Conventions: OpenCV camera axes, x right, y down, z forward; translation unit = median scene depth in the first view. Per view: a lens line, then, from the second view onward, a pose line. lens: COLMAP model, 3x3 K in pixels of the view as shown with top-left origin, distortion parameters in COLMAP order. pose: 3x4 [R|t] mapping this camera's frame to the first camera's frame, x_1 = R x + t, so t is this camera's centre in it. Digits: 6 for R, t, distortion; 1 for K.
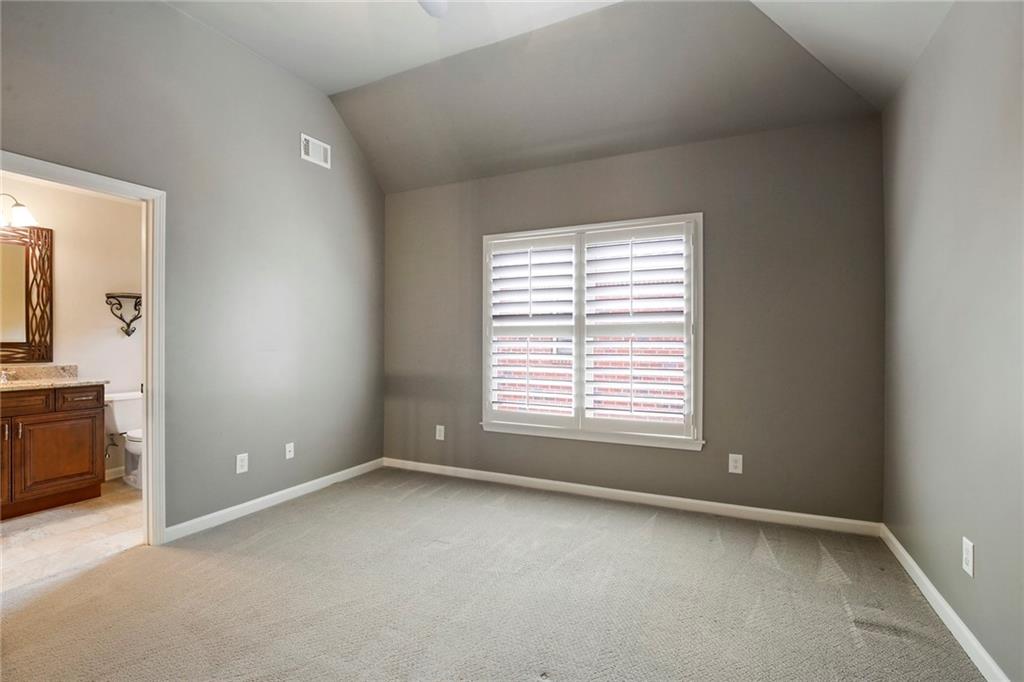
lens RADIAL K [[470.4, 0, 509.4], [0, 470.4, 342.6], [0, 0, 1]] dist [-0.026399, 0.004134]
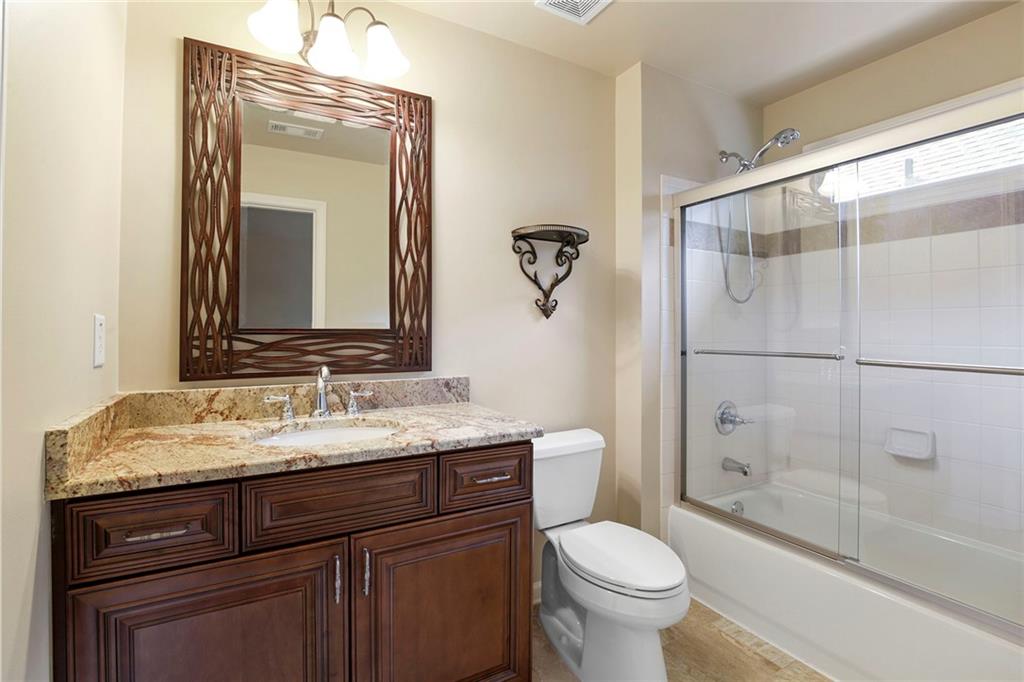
lens RADIAL K [[470.4, 0, 515.2], [0, 470.4, 332.8], [0, 0, 1]] dist [-0.026399, 0.004134]
pose [[0.830144, 0.007950, -0.557492, -0.660041], [-0.005308, 0.999966, 0.006356, -0.000888], [0.557523, -0.002318, 0.830158, 0.654634]]
